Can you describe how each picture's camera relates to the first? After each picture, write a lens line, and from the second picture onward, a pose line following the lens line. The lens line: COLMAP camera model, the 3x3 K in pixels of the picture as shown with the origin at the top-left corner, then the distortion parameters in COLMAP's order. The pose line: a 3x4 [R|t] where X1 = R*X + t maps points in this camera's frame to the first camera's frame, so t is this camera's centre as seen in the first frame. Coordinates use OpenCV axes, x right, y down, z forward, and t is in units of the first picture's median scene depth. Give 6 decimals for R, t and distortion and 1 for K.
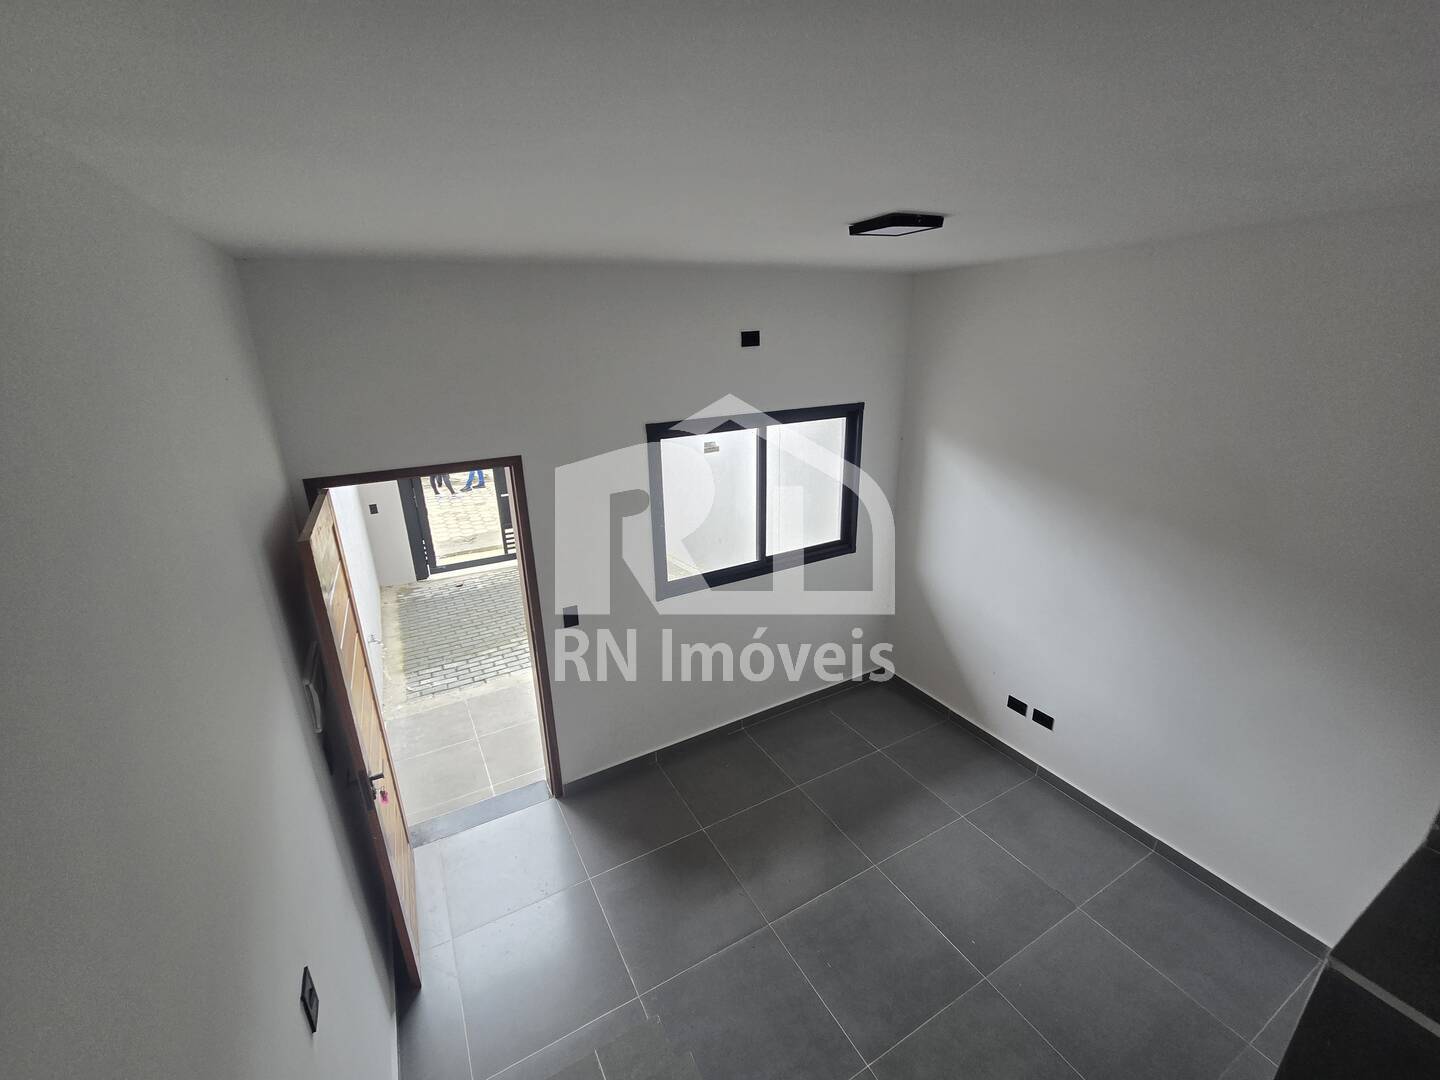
lens RADIAL K [[586.1, 0, 720.0], [0, 586.1, 540.0], [0, 0, 1]] dist [-0.003038, -0.000538]
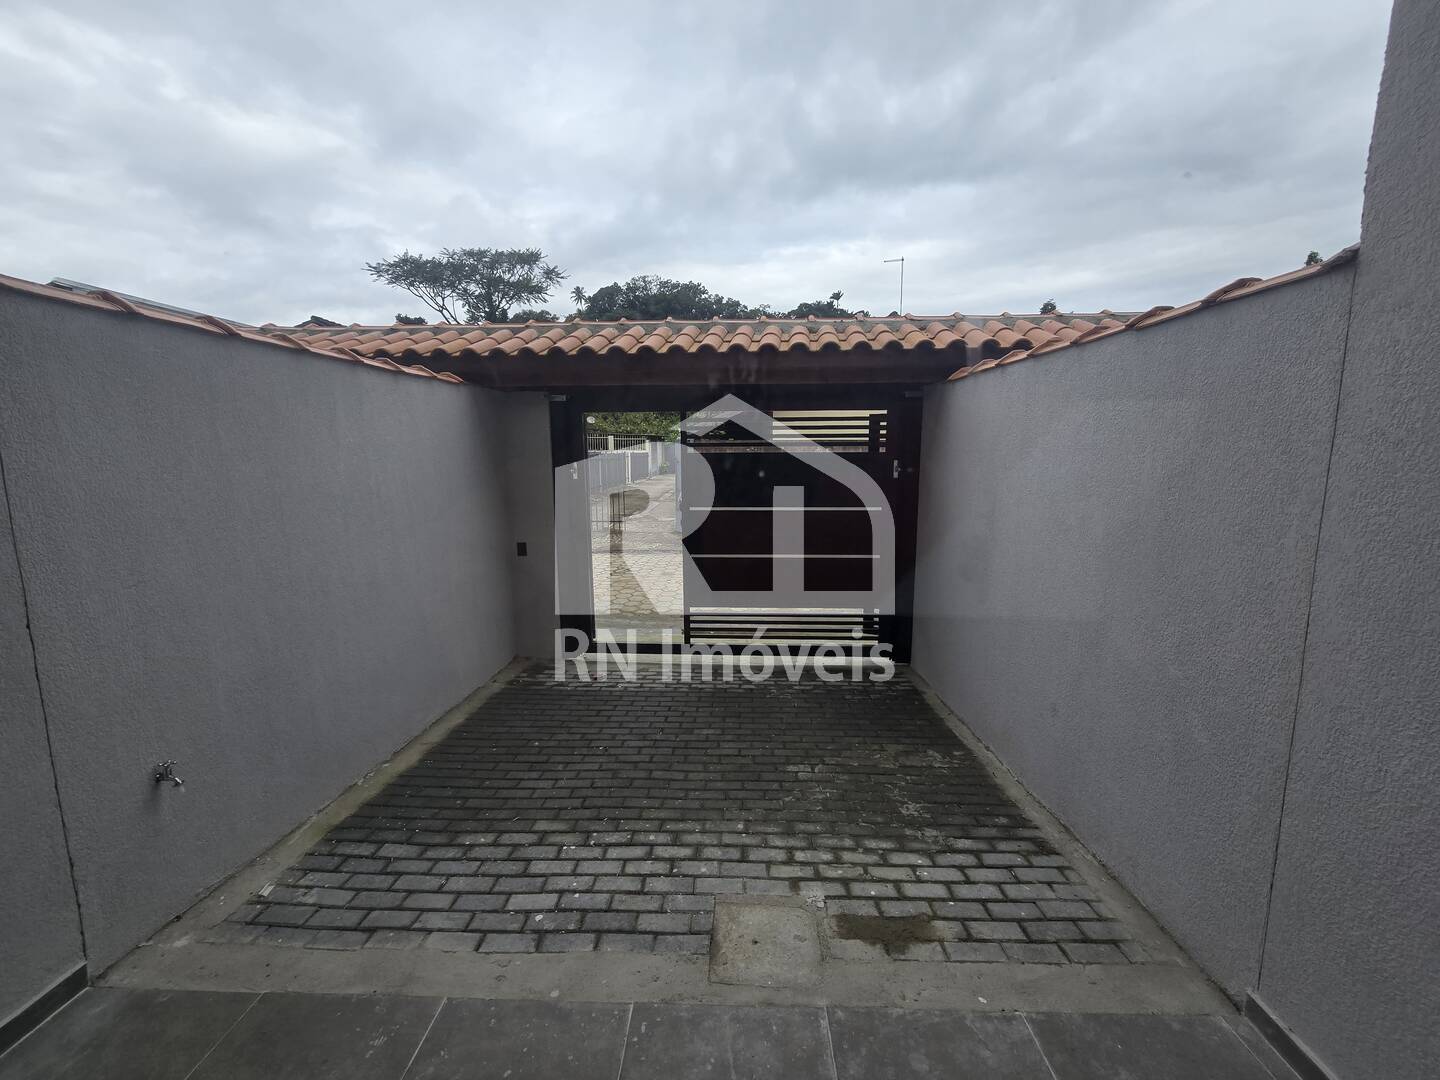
lens RADIAL K [[586.1, 0, 720.0], [0, 586.1, 540.0], [0, 0, 1]] dist [-0.003038, -0.000538]
pose [[0.848681, 0.095505, -0.520211, -0.001320], [-0.182040, 0.976214, -0.117761, -0.021530], [0.496591, 0.194641, 0.845880, 0.500890]]
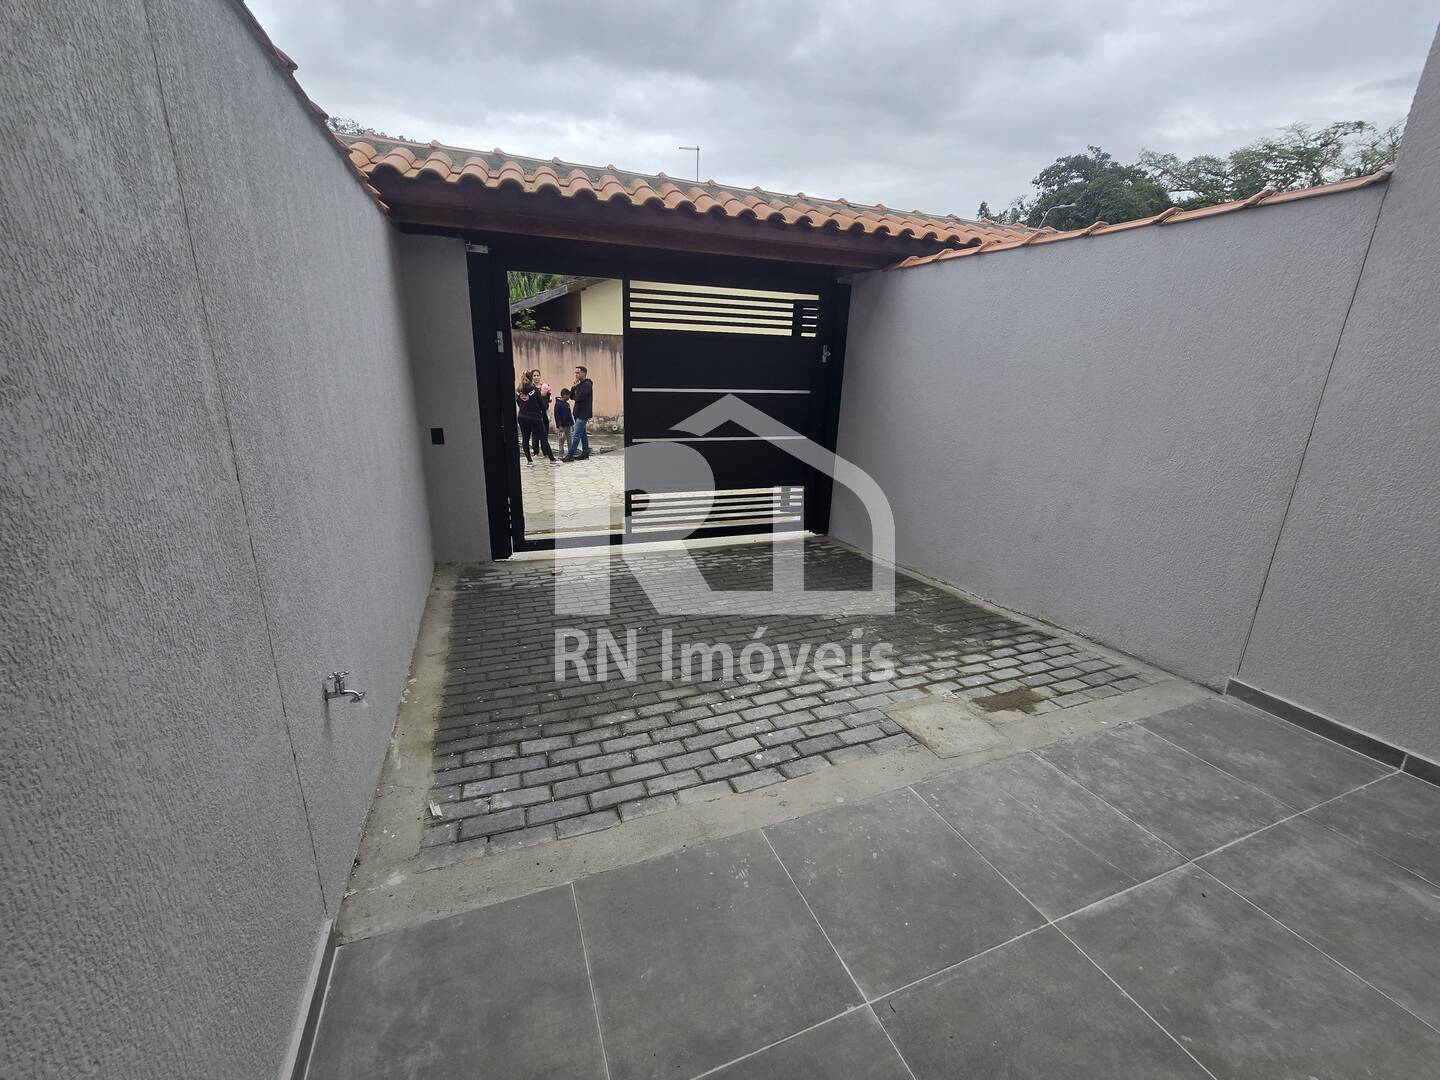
lens RADIAL K [[586.1, 0, 720.0], [0, 586.1, 540.0], [0, 0, 1]] dist [-0.003038, -0.000538]
pose [[0.987875, 0.092072, -0.125001, -0.211147], [-0.096027, 0.995040, -0.025974, 0.044647], [0.121989, 0.037662, 0.991817, 0.429579]]
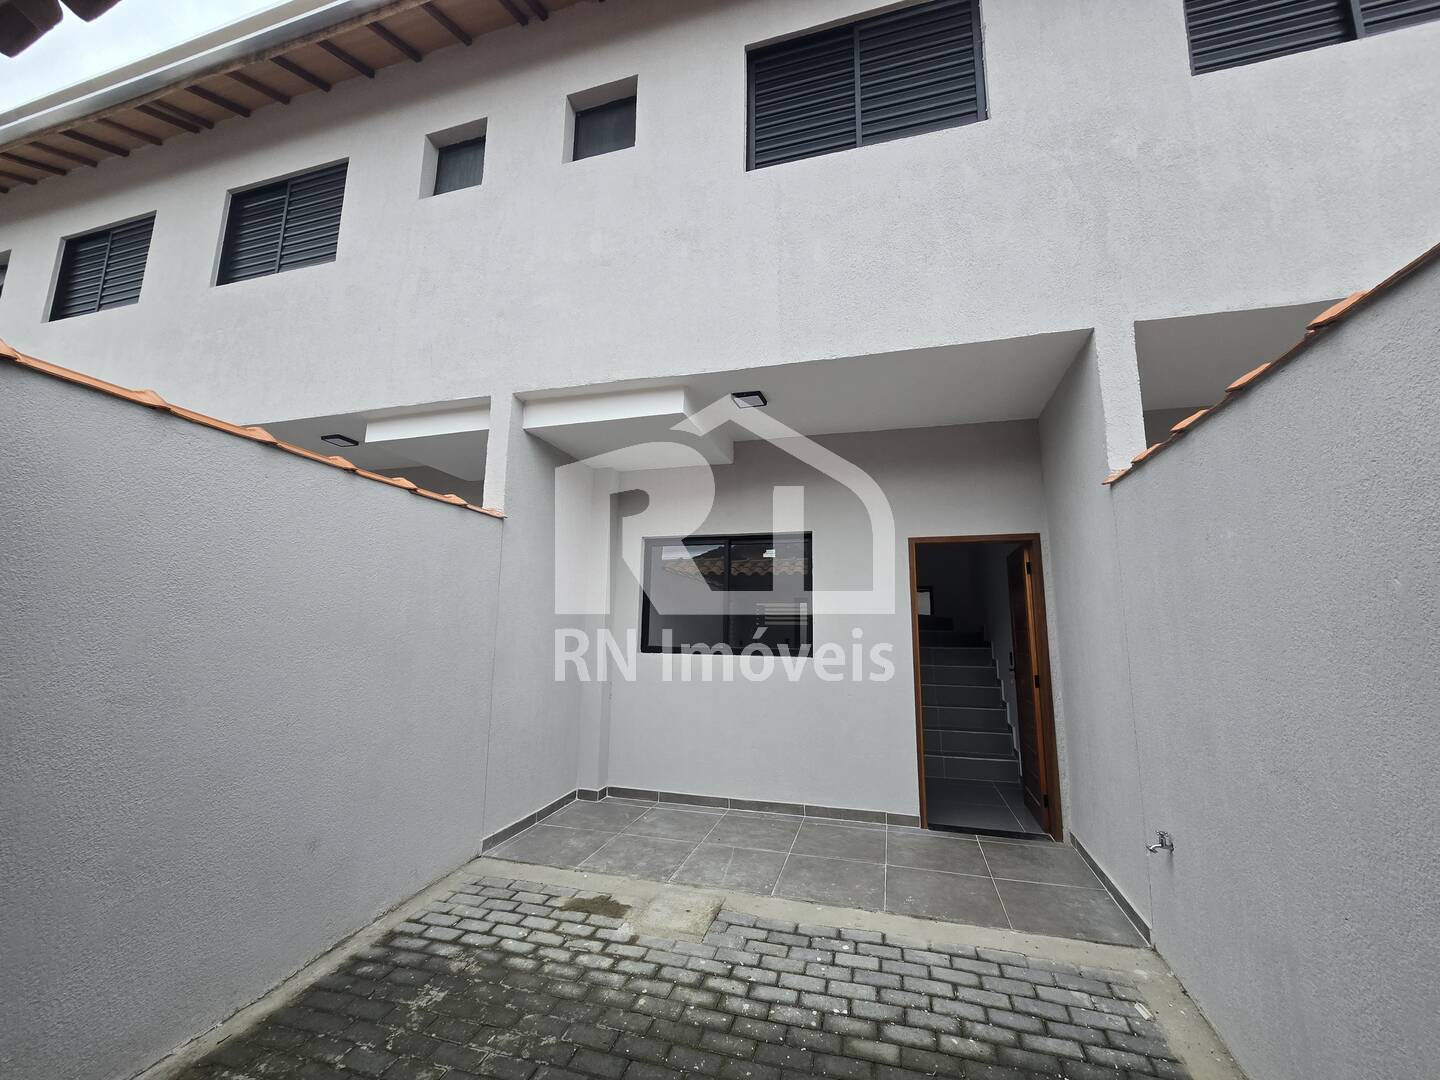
lens RADIAL K [[586.1, 0, 720.0], [0, 586.1, 540.0], [0, 0, 1]] dist [-0.003038, -0.000538]
pose [[-0.691216, 0.124452, 0.711851, -0.461019], [0.235637, 0.970035, 0.059217, -0.142305], [-0.683151, 0.208670, -0.699830, 1.008851]]
